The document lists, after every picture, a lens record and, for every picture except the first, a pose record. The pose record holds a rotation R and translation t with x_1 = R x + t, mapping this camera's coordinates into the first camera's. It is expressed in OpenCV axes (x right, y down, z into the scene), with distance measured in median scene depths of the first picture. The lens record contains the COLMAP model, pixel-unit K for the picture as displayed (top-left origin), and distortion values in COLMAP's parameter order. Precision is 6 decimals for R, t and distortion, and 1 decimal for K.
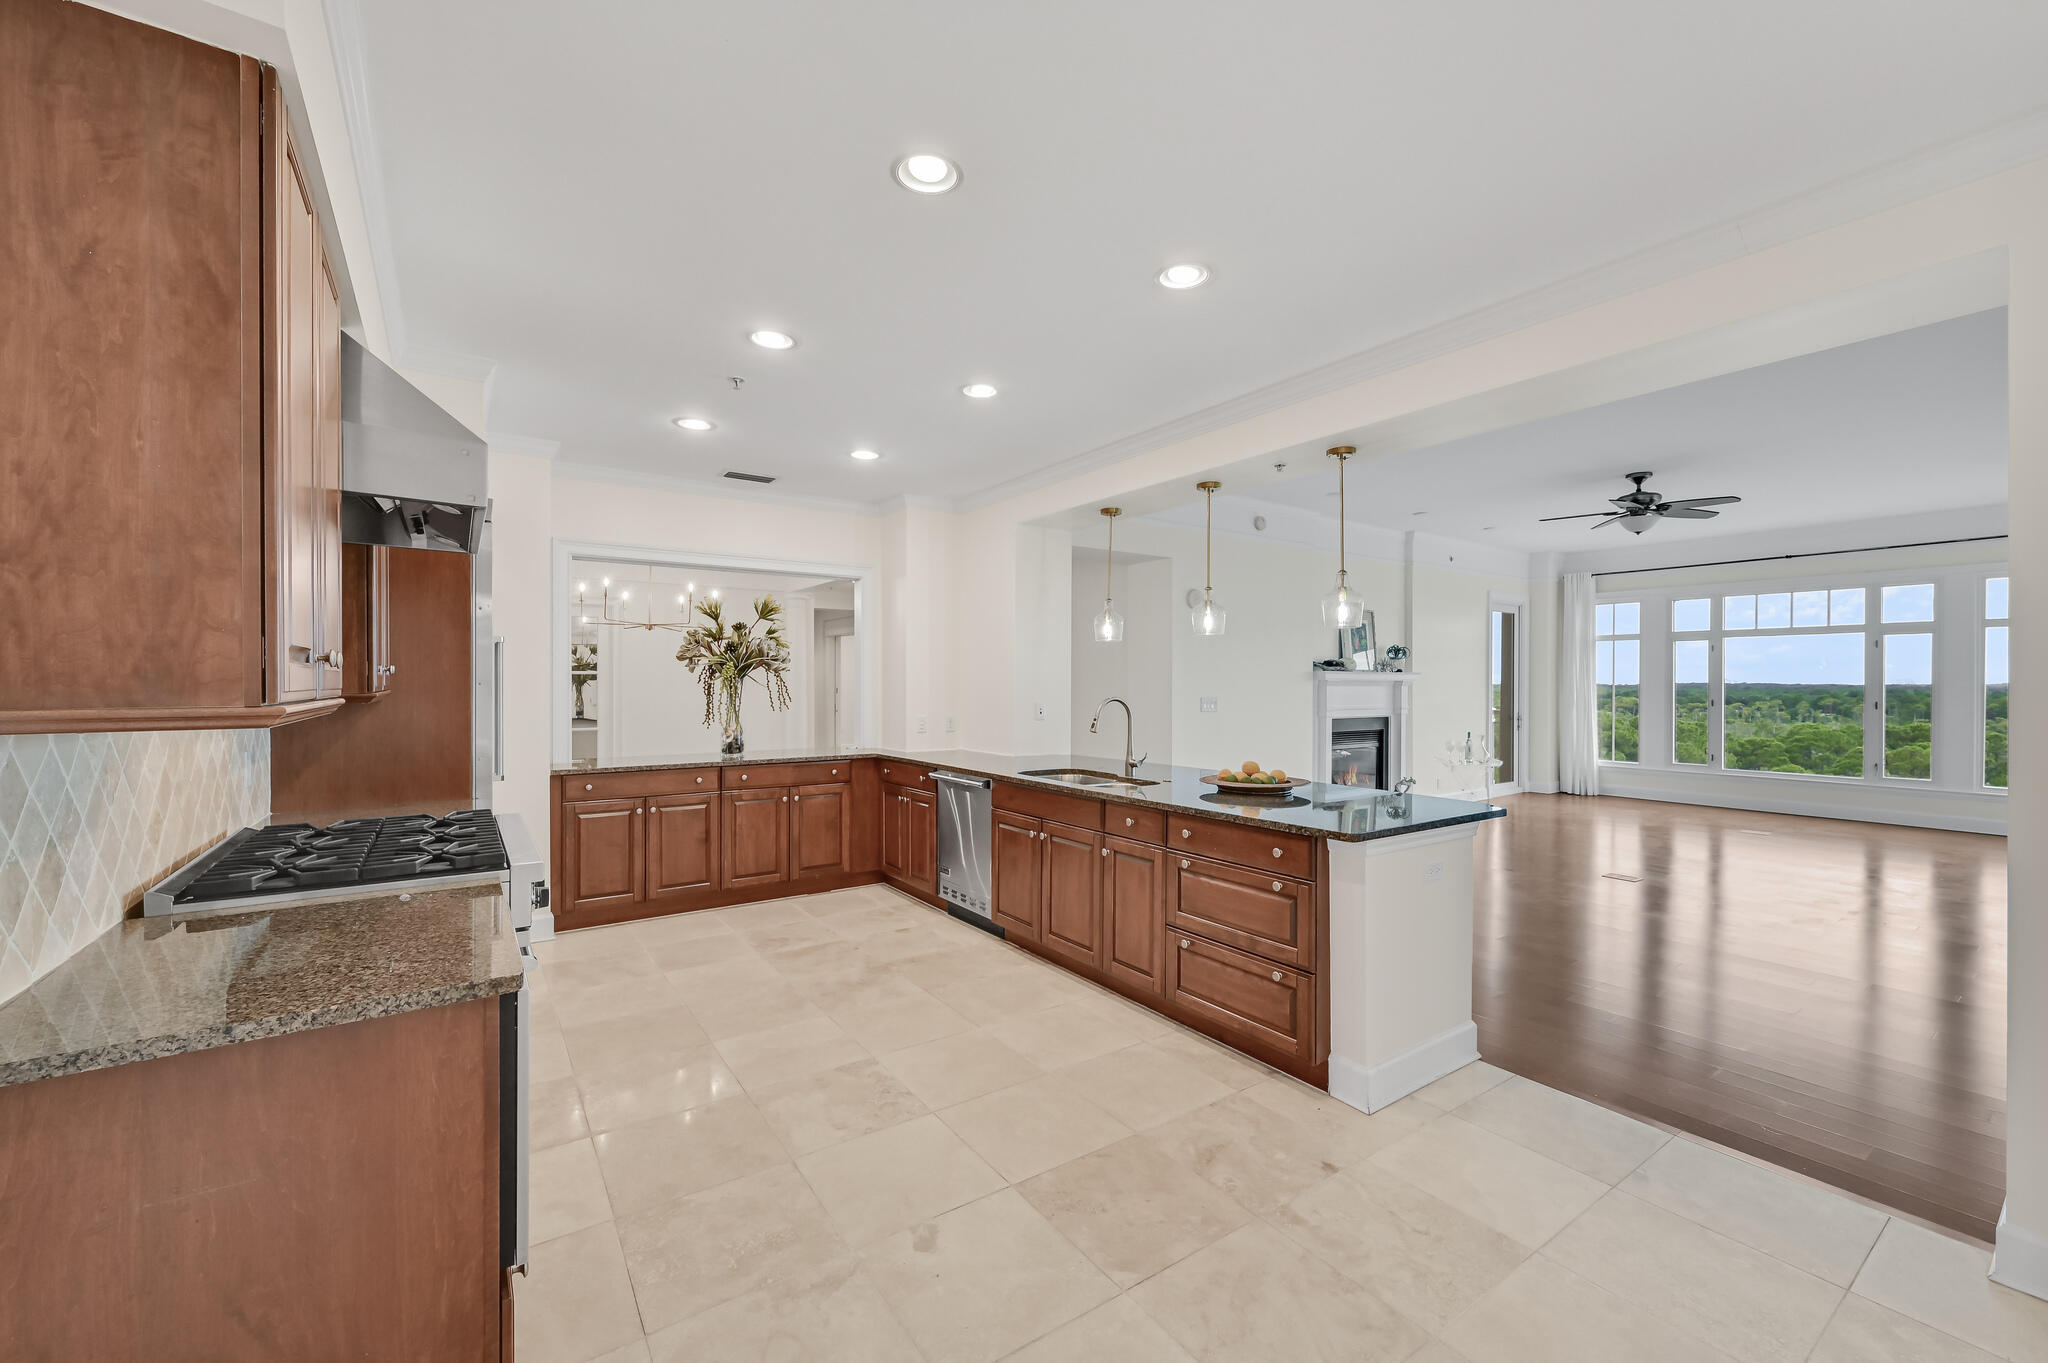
lens RADIAL K [[814.1, 0, 1017.0], [0, 814.1, 687.4], [0, 0, 1]] dist [0.001079, 0.000314]
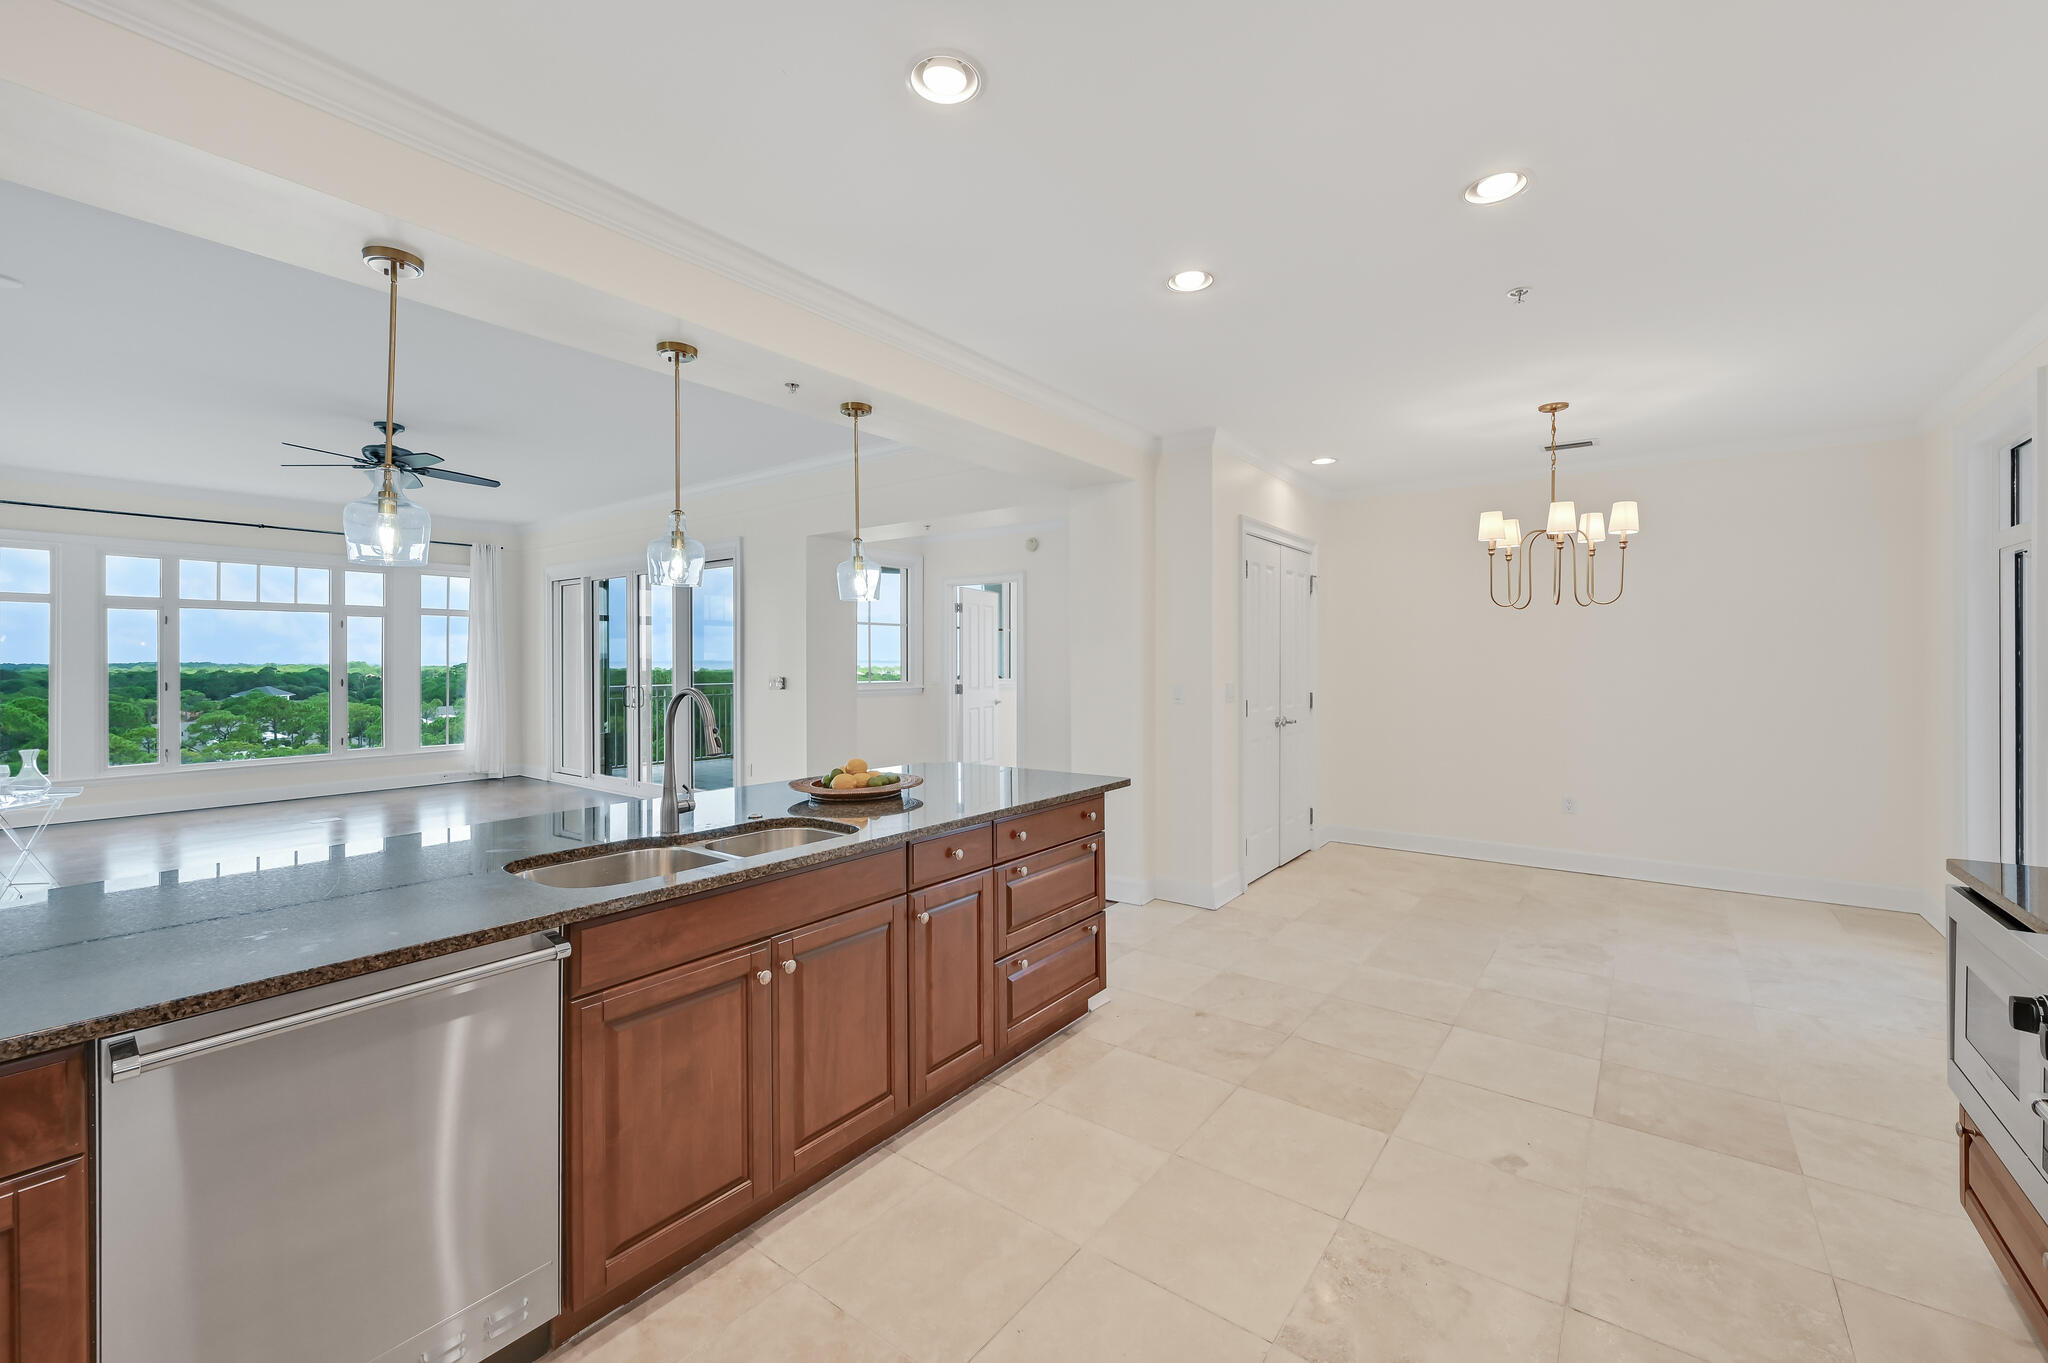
lens RADIAL K [[837.7, 0, 1018.3], [0, 837.7, 661.9], [0, 0, 1]] dist [-0.001280, 0.000169]
pose [[-0.321901, -0.002129, 0.946771, -0.369466], [0.007860, 0.999957, 0.004921, -0.004984], [-0.946741, 0.009025, -0.321870, 0.757485]]
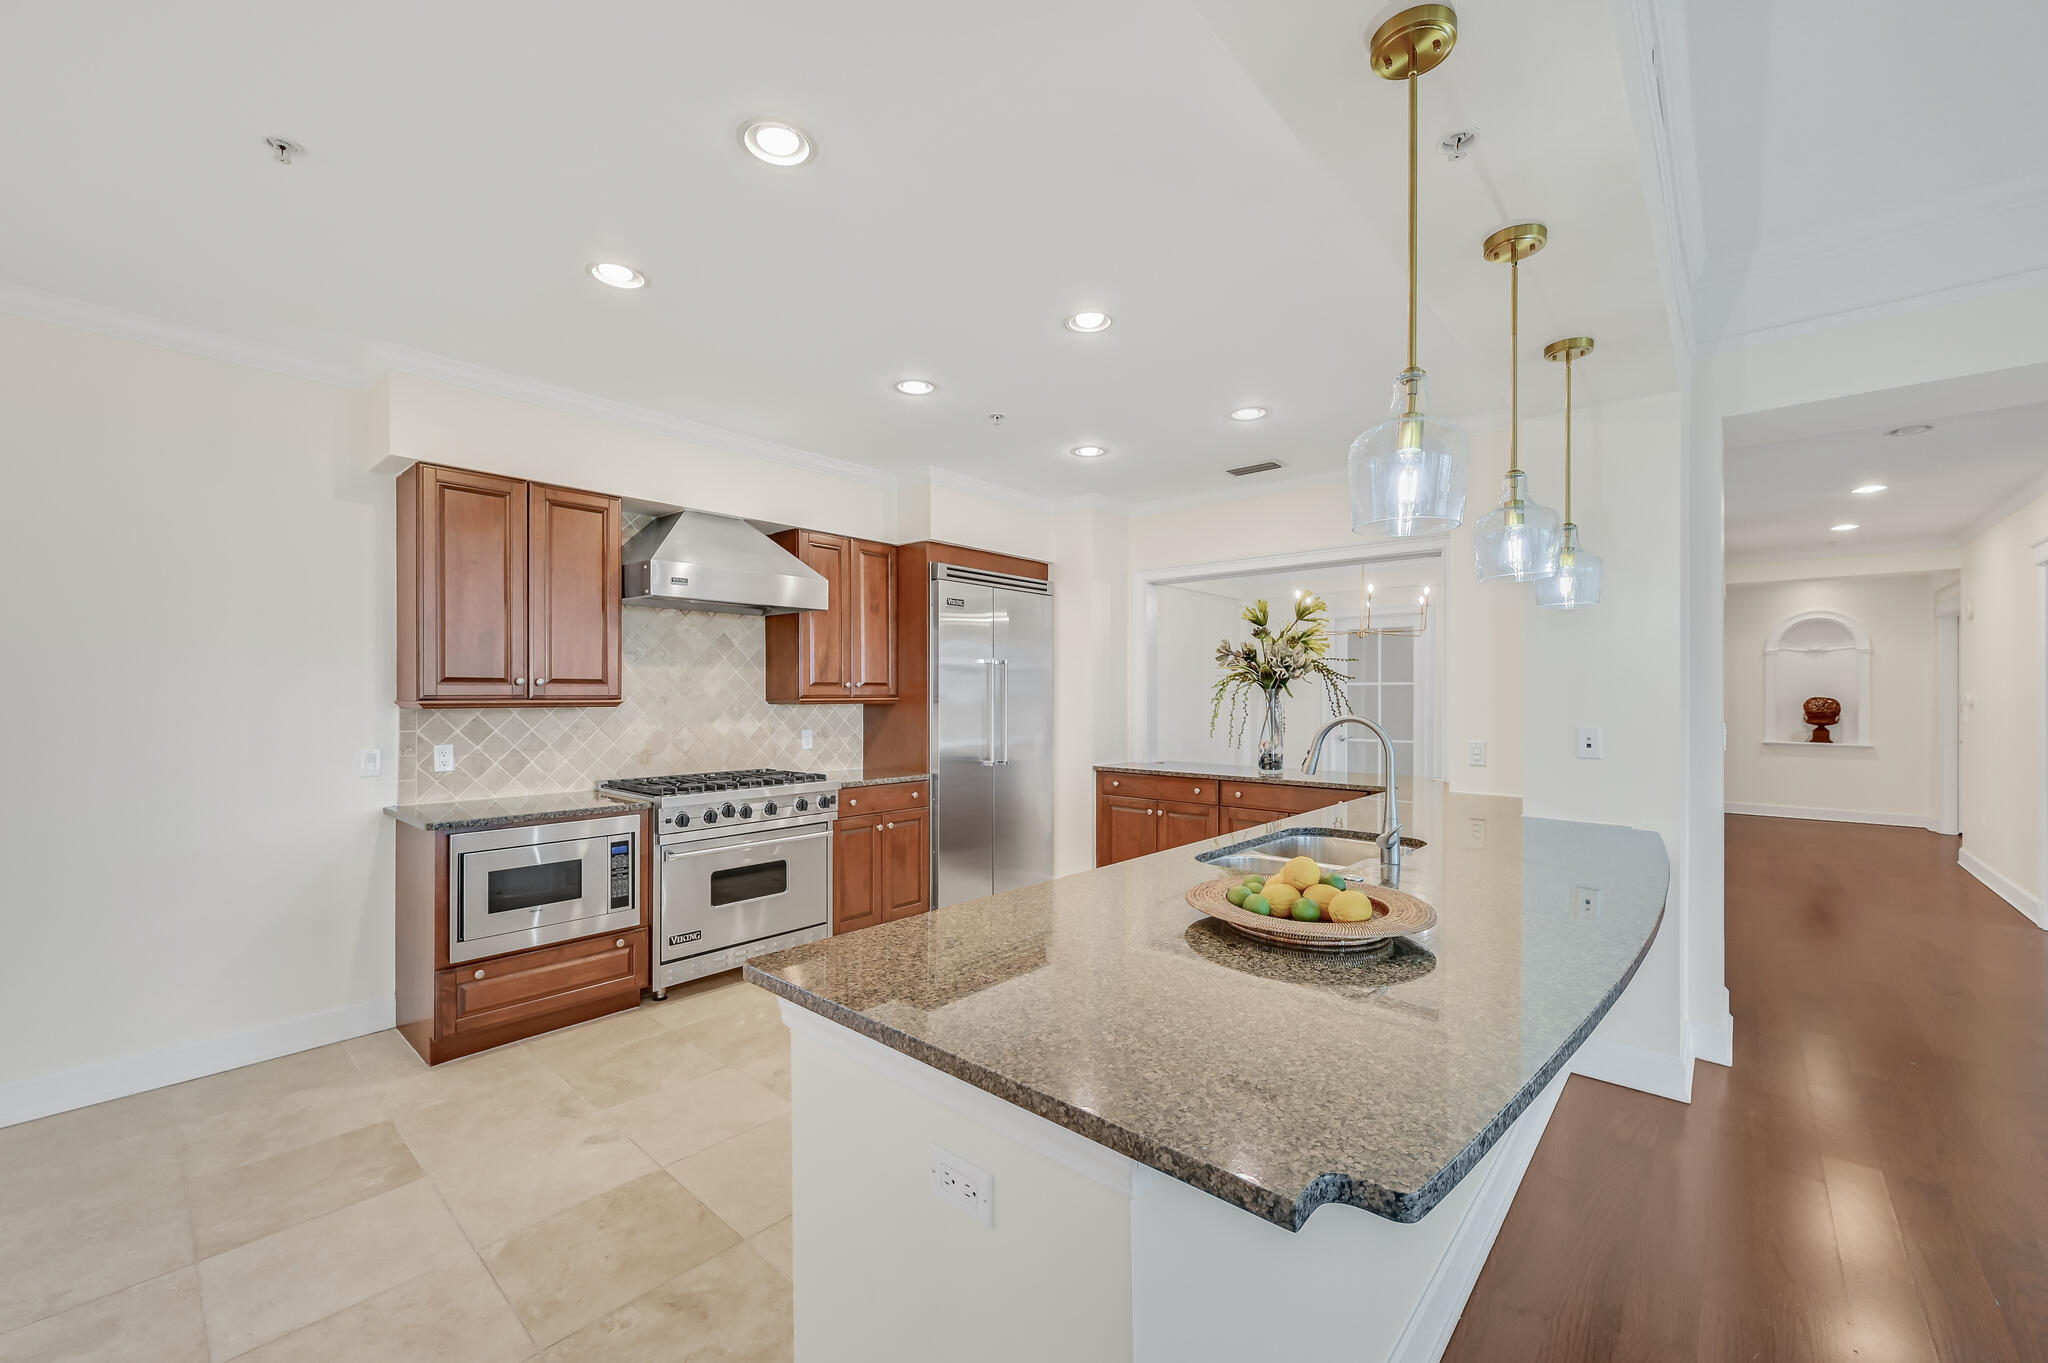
lens RADIAL K [[814.1, 0, 1017.0], [0, 814.1, 687.4], [0, 0, 1]] dist [0.001079, 0.000314]
pose [[0.236377, -0.010249, -0.971607, 0.473926], [-0.006118, 0.999909, -0.012036, 0.001012], [0.971642, 0.008789, 0.236293, 0.500520]]
